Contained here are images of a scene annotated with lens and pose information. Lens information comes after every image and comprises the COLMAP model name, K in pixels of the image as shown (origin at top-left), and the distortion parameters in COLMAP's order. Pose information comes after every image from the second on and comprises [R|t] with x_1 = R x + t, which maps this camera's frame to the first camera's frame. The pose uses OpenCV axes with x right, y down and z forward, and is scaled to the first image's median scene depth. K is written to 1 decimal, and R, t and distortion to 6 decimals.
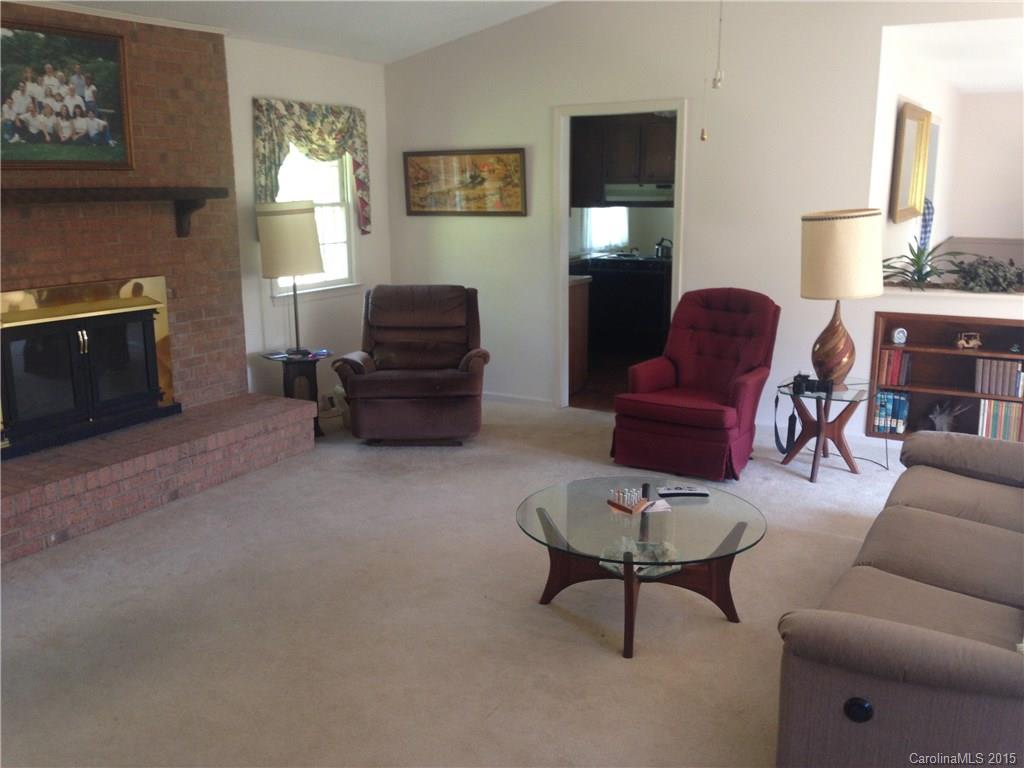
lens RADIAL K [[957.8, 0, 511.9], [0, 957.8, 378.0], [0, 0, 1]] dist [0.004866, 0.000000]
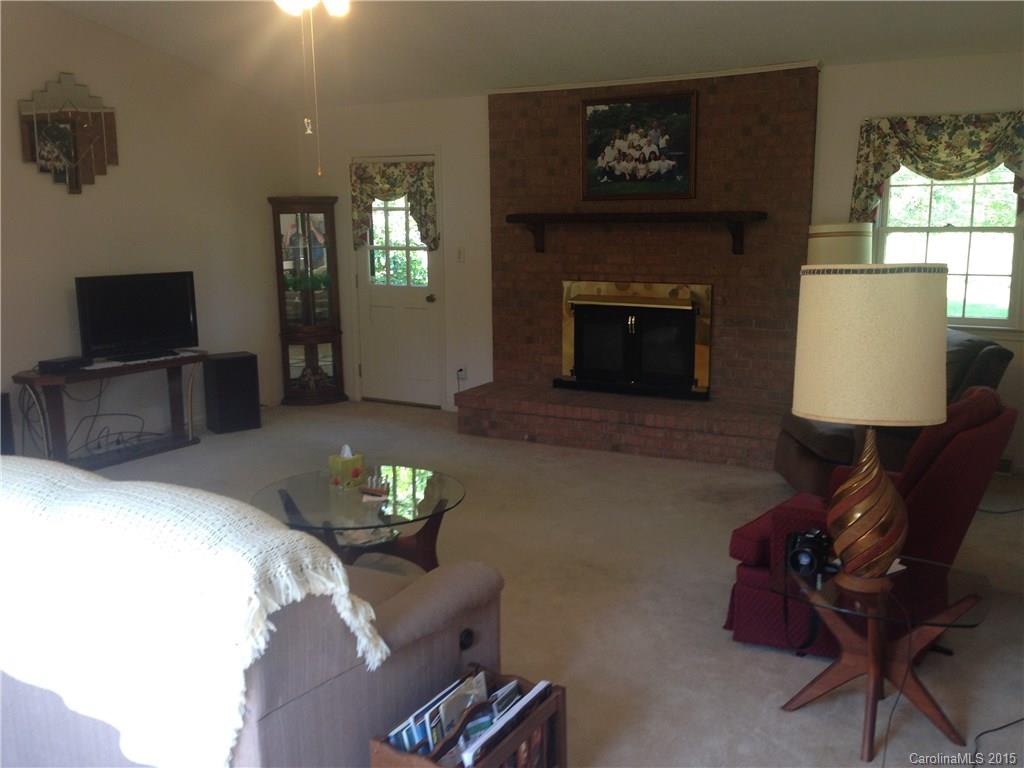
lens RADIAL K [[957.8, 0, 512.3], [0, 957.8, 391.5], [0, 0, 1]] dist [0.004866, 0.000000]
pose [[-0.024509, 0.192905, -0.980911, 0.931766], [-0.183972, 0.963578, 0.194093, -0.182164], [0.982626, 0.185217, 0.011873, 0.842739]]
